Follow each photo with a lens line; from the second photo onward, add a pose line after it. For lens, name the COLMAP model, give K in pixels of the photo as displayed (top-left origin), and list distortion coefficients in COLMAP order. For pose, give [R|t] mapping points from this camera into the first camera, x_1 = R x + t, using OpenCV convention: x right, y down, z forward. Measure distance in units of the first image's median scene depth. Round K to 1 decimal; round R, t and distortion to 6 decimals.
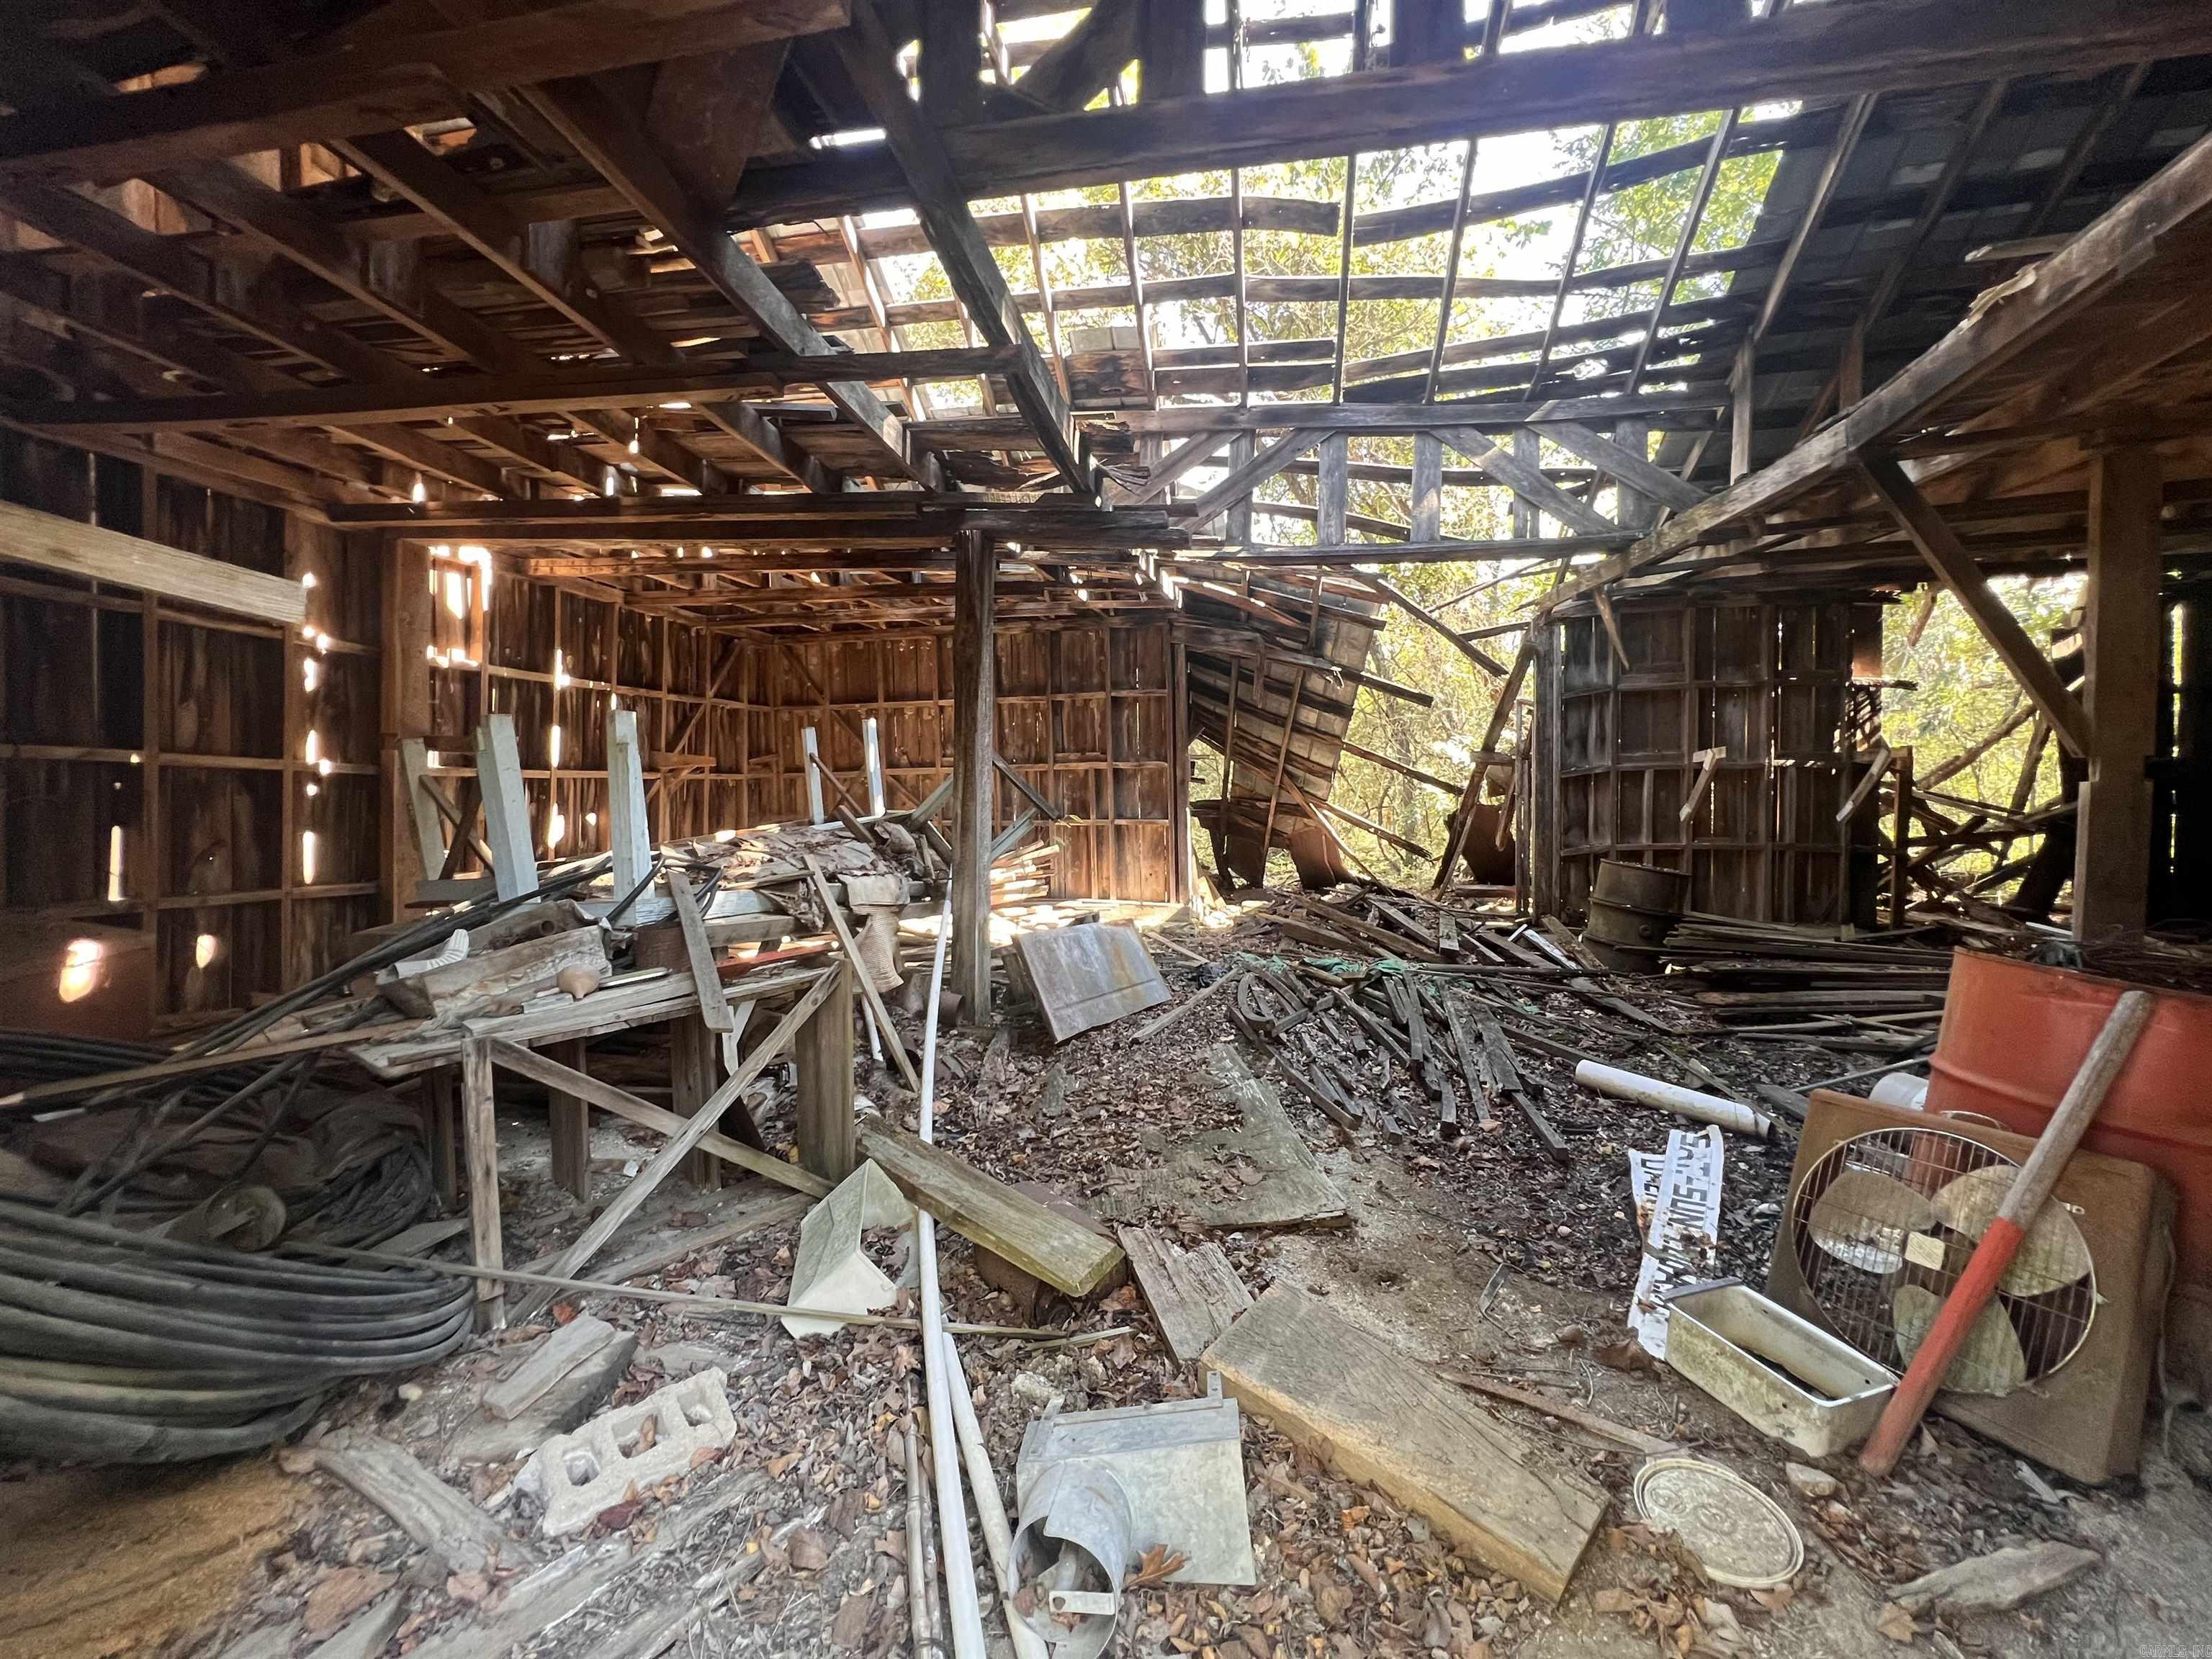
lens RADIAL K [[886.8, 0, 1104.0], [0, 886.8, 824.3], [0, 0, 1]] dist [-0.004571, 0.000707]
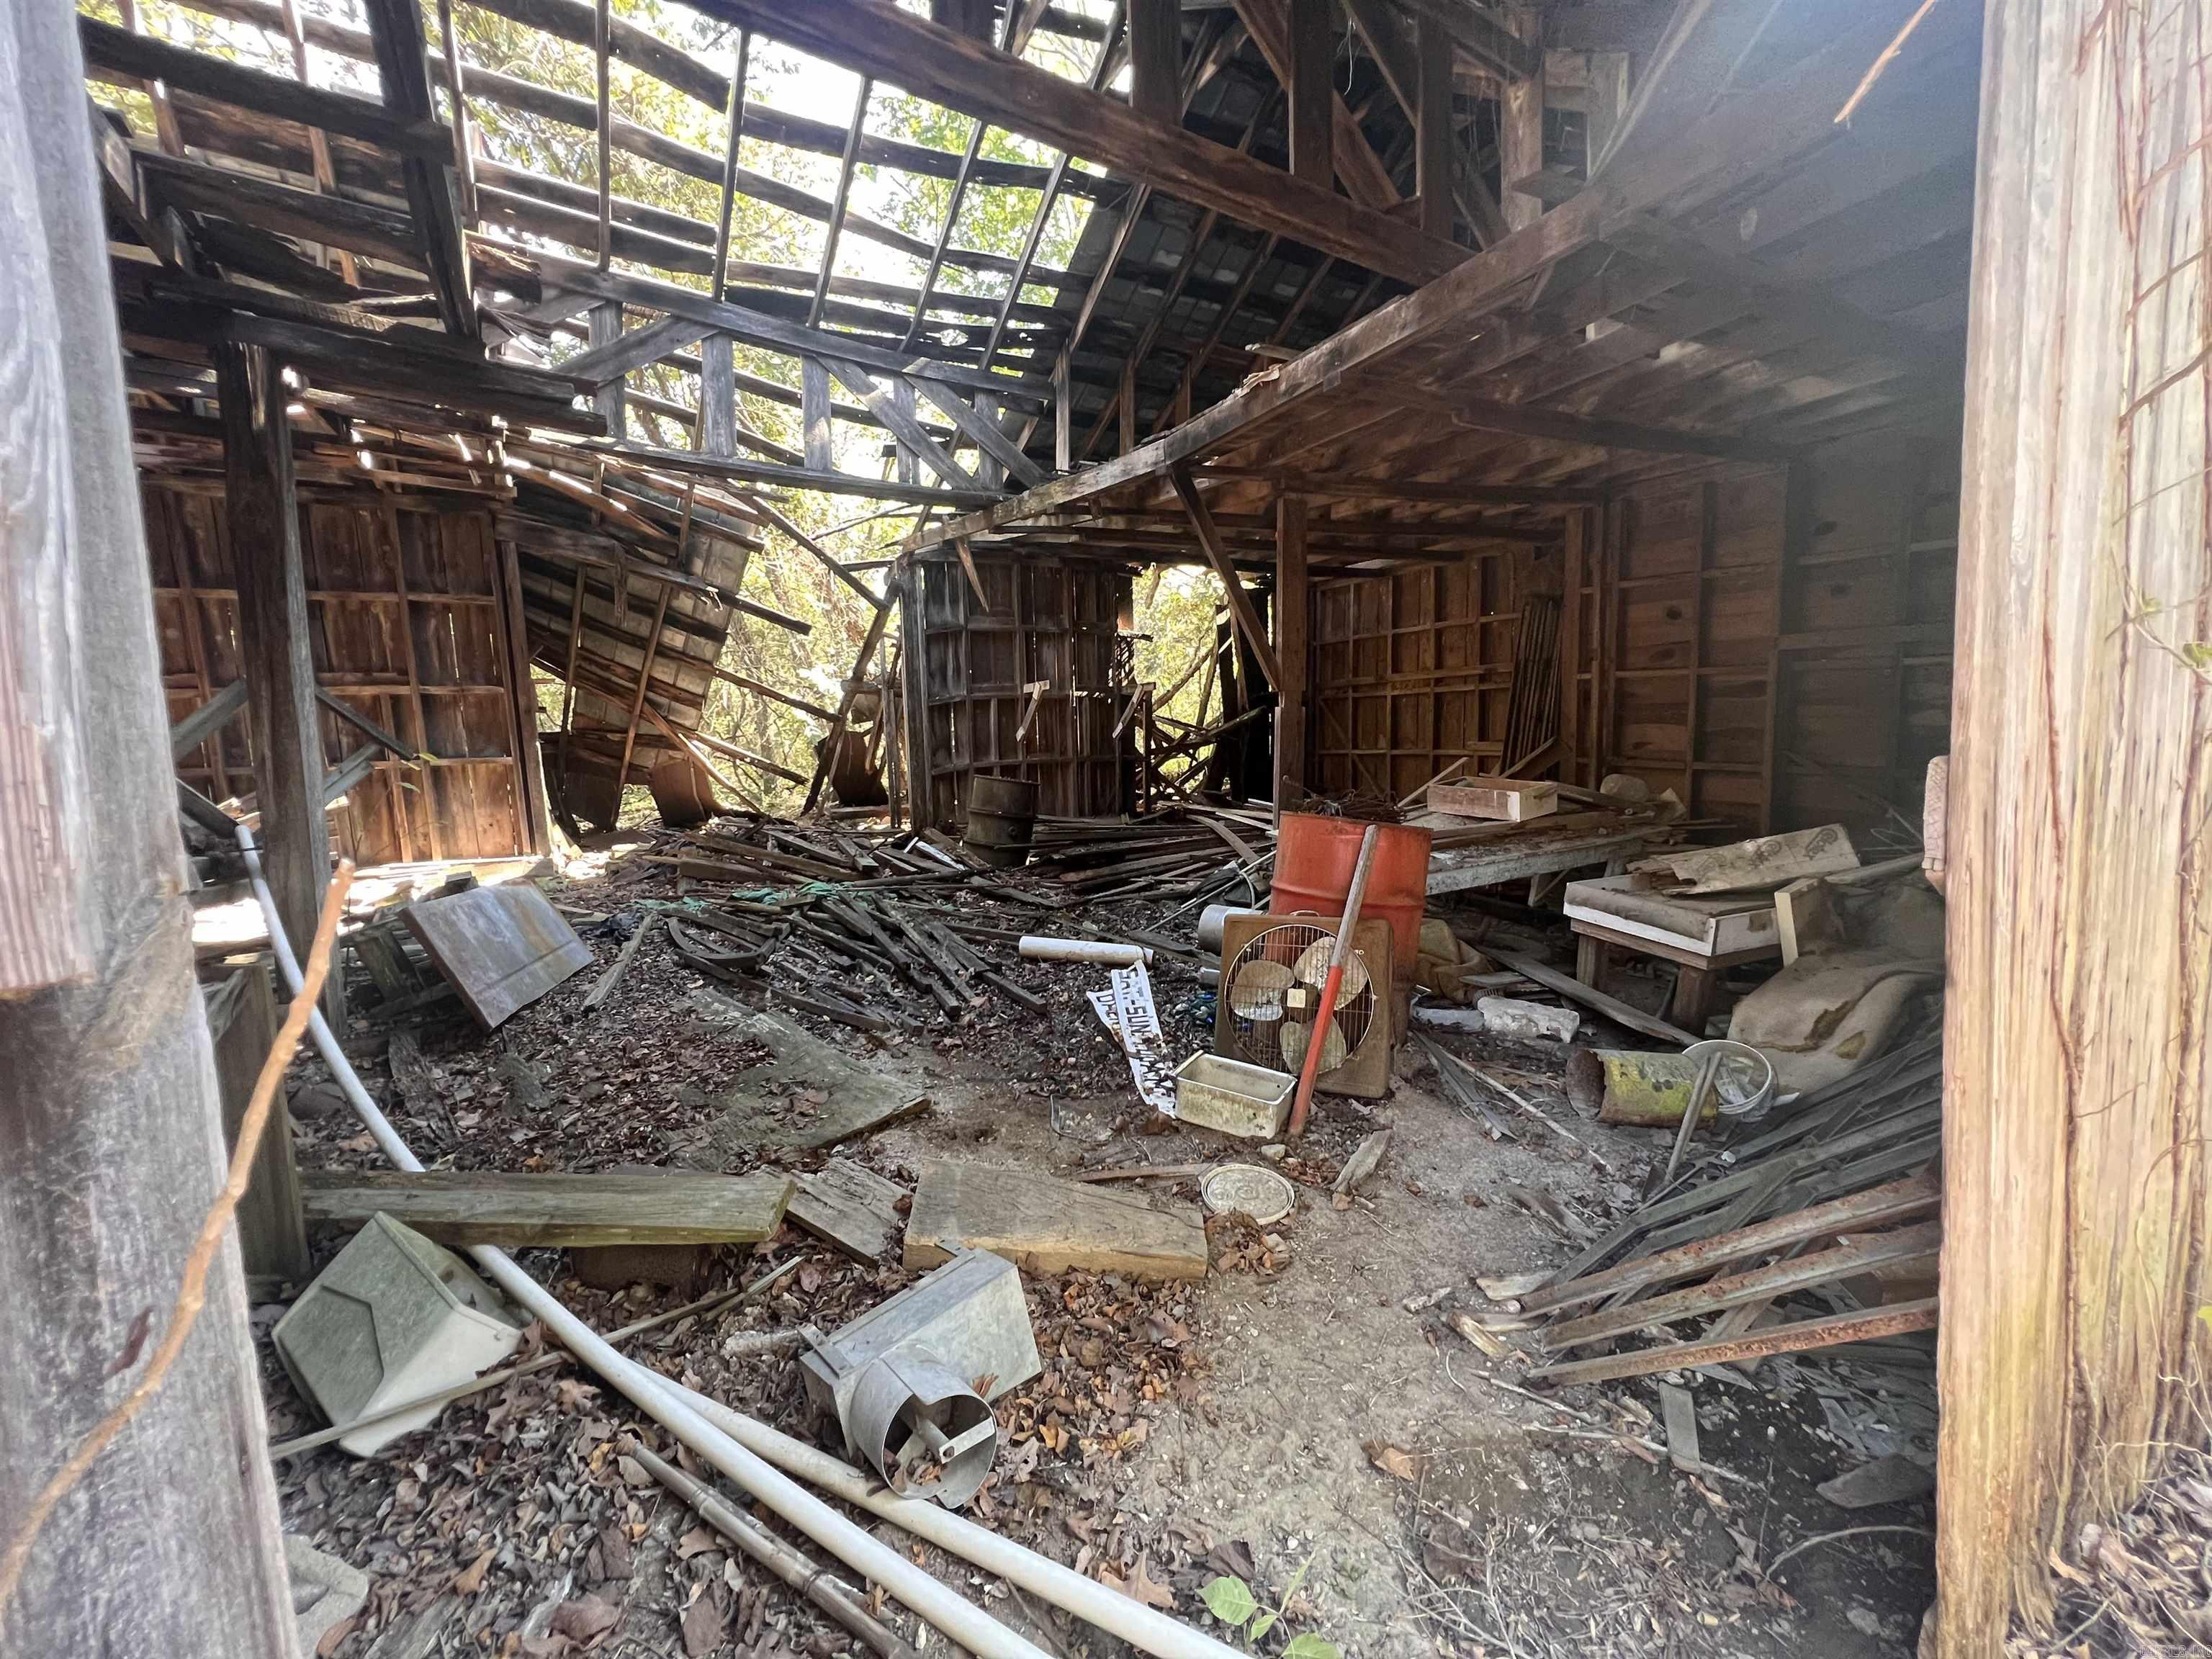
lens RADIAL K [[886.8, 0, 1104.0], [0, 886.8, 824.3], [0, 0, 1]] dist [-0.004571, 0.000707]
pose [[0.735900, -0.090187, 0.671057, -0.124584], [0.036727, 0.994947, 0.093440, 0.000879], [-0.676093, -0.044117, 0.735494, 0.019647]]
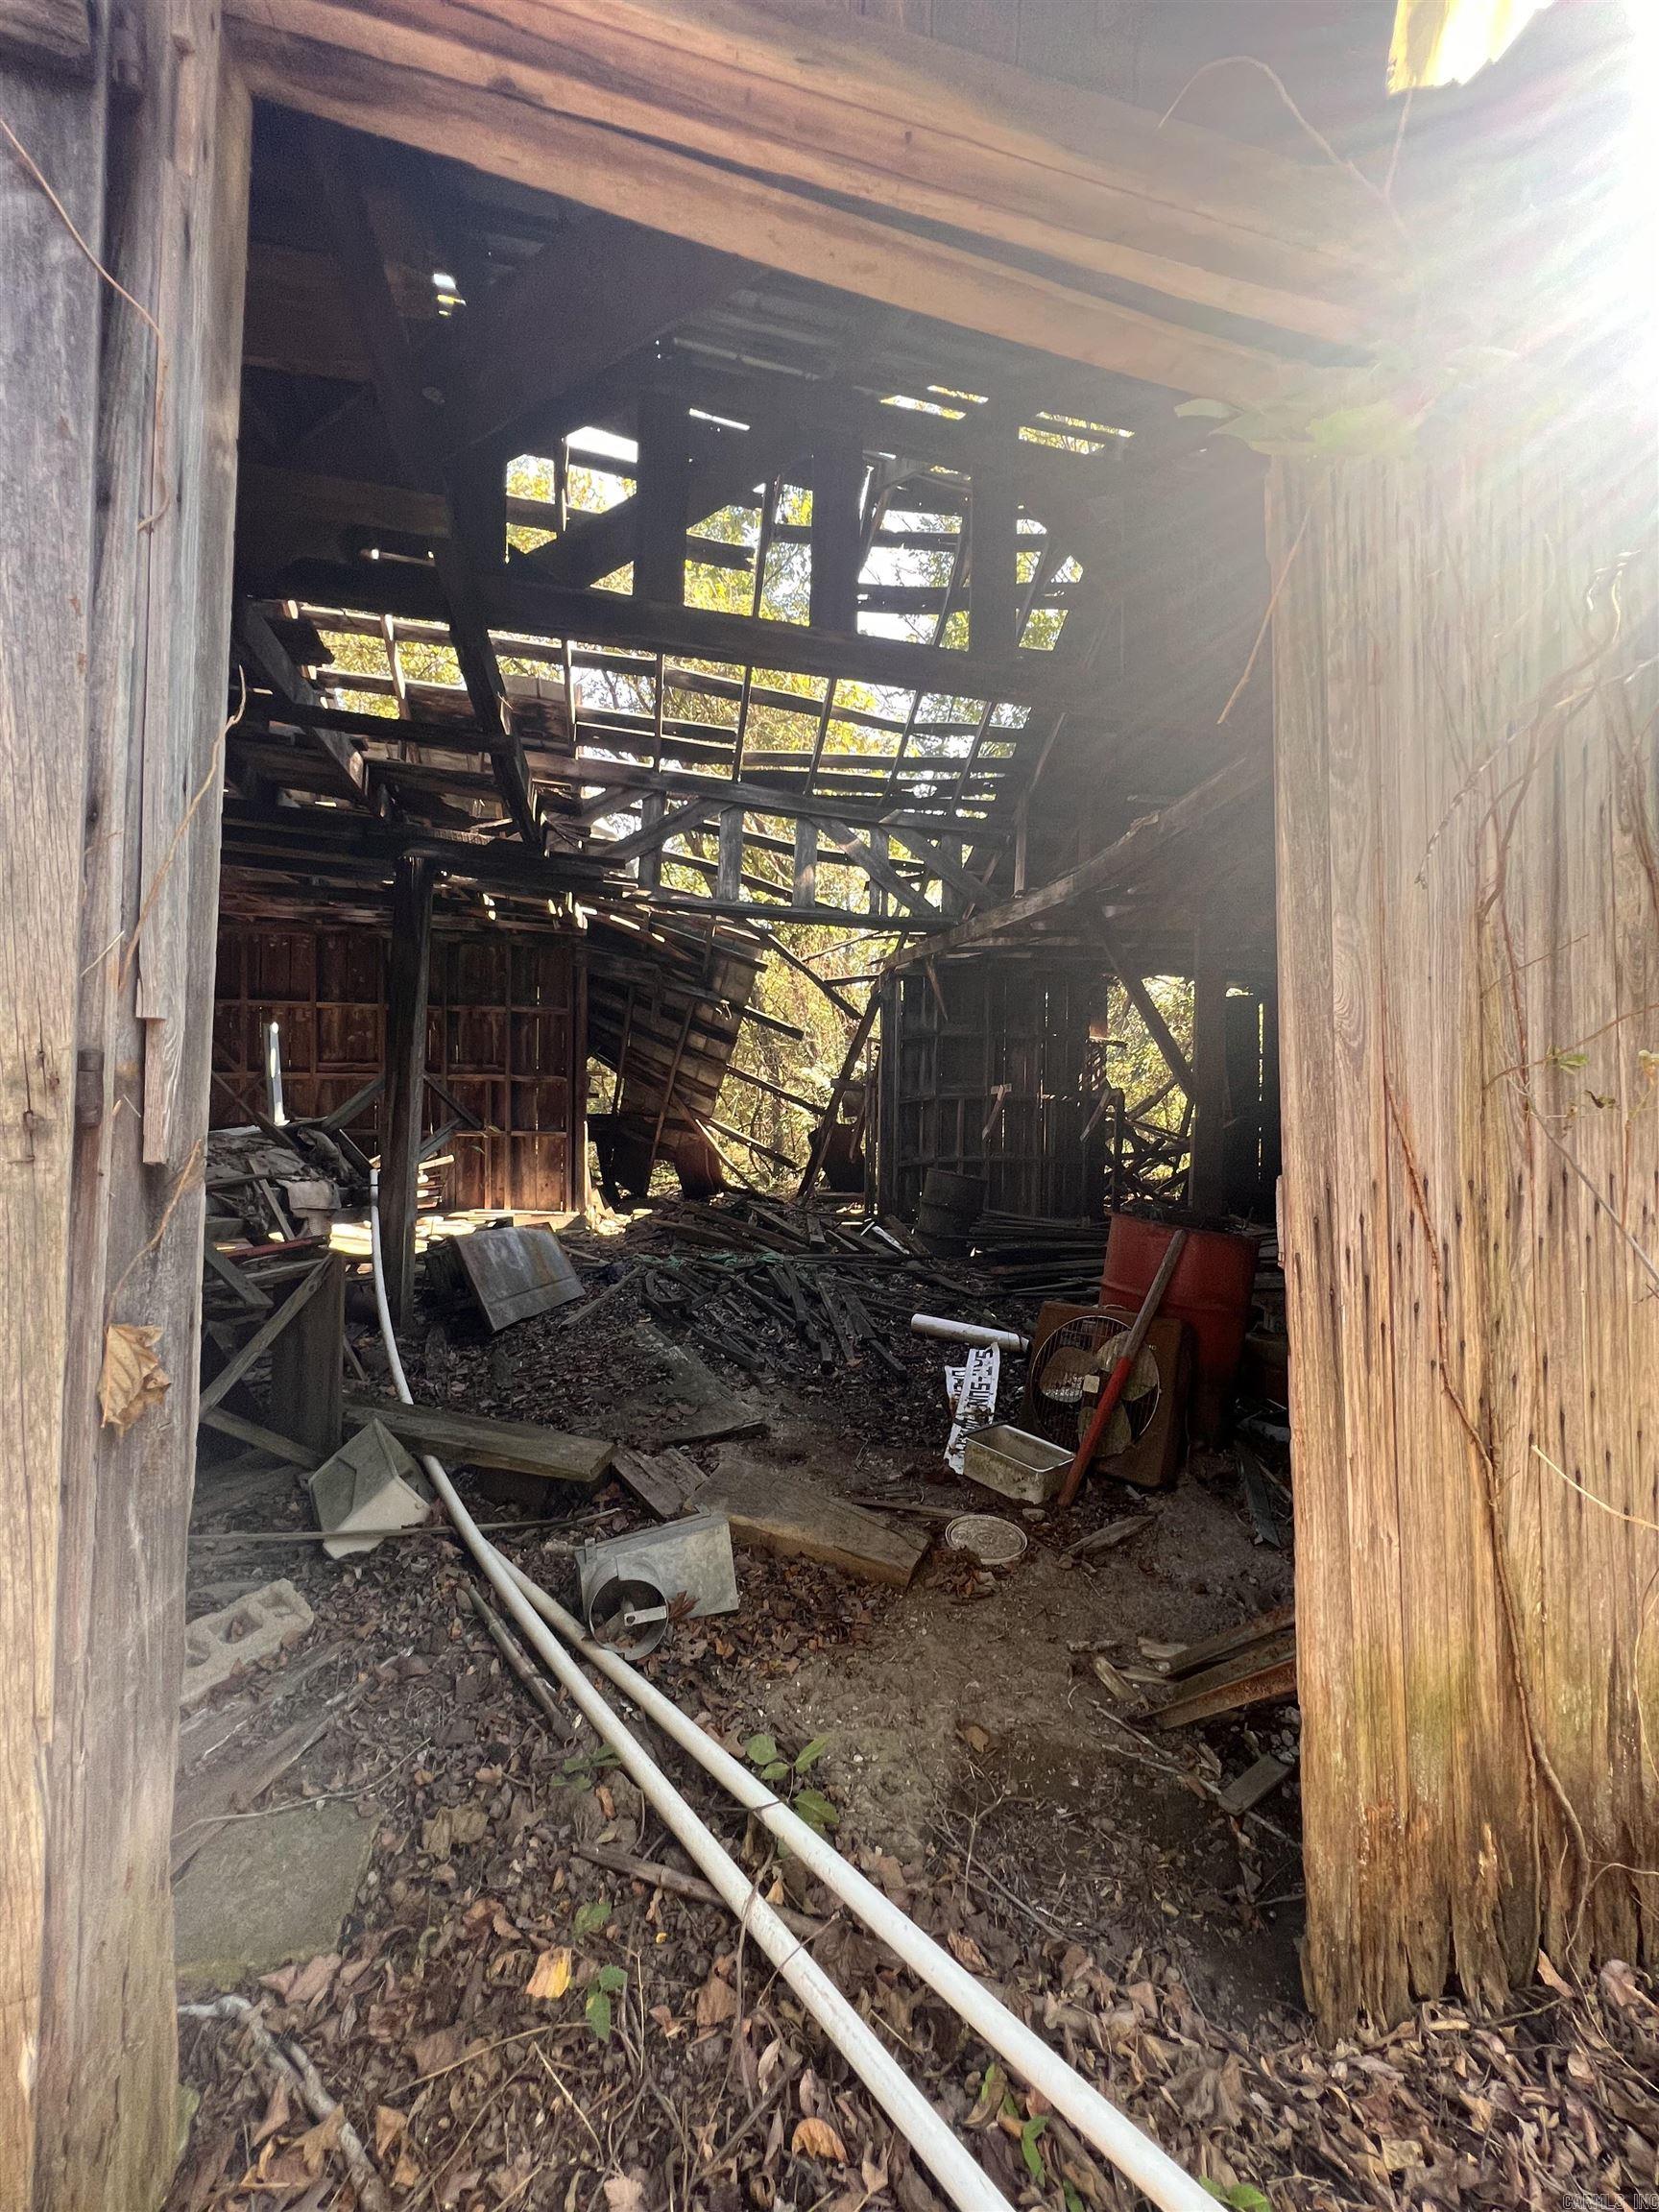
lens RADIAL K [[886.8, 0, 832.7], [0, 886.8, 1106.6], [0, 0, 1]] dist [-0.004571, 0.000707]
pose [[0.918657, 0.027299, 0.394112, -0.079708], [-0.012757, 0.999139, -0.039473, 0.003341], [-0.394850, 0.031235, 0.918215, -0.137210]]
